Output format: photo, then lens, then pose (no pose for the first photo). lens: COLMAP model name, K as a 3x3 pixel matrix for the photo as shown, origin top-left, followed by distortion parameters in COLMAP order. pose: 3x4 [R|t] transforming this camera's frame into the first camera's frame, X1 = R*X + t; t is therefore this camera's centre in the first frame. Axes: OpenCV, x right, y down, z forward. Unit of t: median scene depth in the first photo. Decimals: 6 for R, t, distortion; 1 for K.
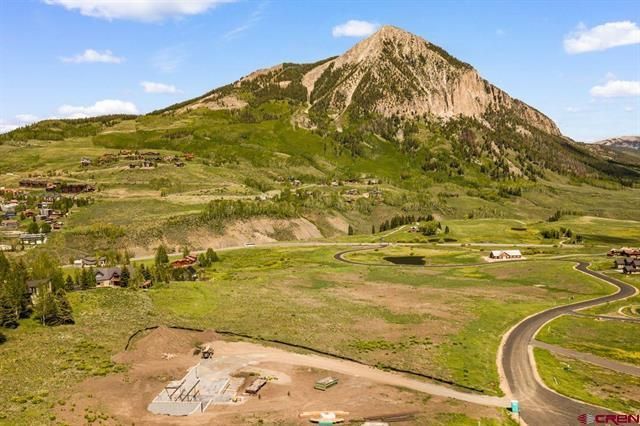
lens RADIAL K [[529.7, 0, 322.8], [0, 529.7, 211.8], [0, 0, 1]] dist [0.022660, -0.044279]
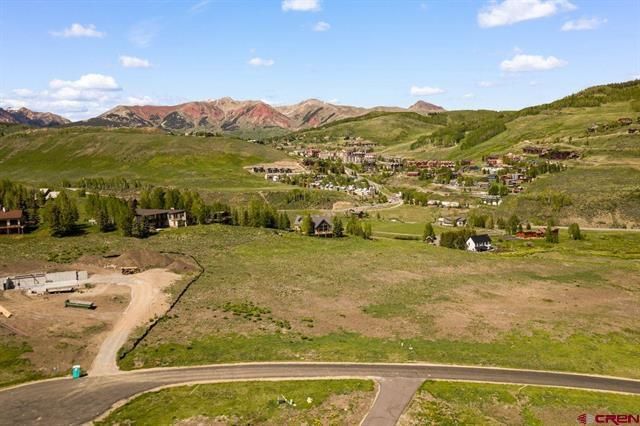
lens RADIAL K [[529.7, 0, 322.8], [0, 529.7, 211.8], [0, 0, 1]] dist [0.022660, -0.044279]
pose [[0.525495, 0.103539, -0.844473, 0.075865], [-0.053551, 0.994624, 0.088625, -0.001140], [0.849109, -0.001349, 0.528215, 0.049303]]
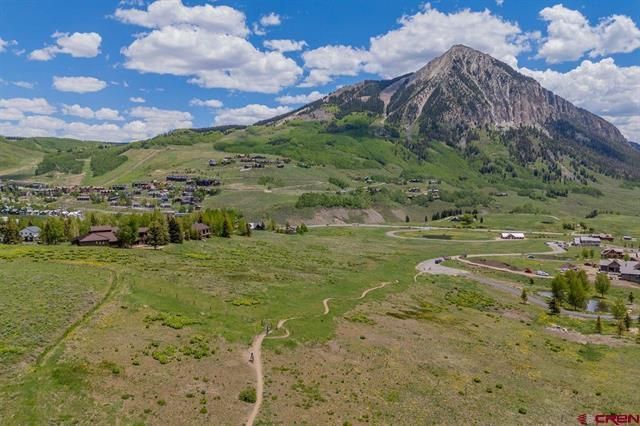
lens RADIAL K [[470.3, 0, 320.9], [0, 470.3, 207.4], [0, 0, 1]] dist [0.079838, -0.073987]
pose [[0.985967, 0.028616, -0.164469, 0.014791], [-0.028626, 0.999588, 0.002308, 0.004642], [0.164468, 0.002433, 0.986379, -0.082073]]
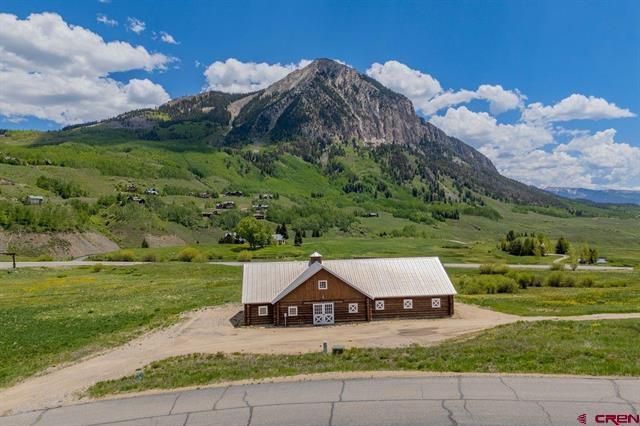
lens RADIAL K [[470.3, 0, 320.9], [0, 470.3, 207.4], [0, 0, 1]] dist [0.079838, -0.073987]
pose [[0.997470, 0.005298, 0.070893, 0.089707], [0.001969, 0.994778, -0.102046, 0.019468], [-0.071063, 0.101928, 0.992250, 0.239083]]
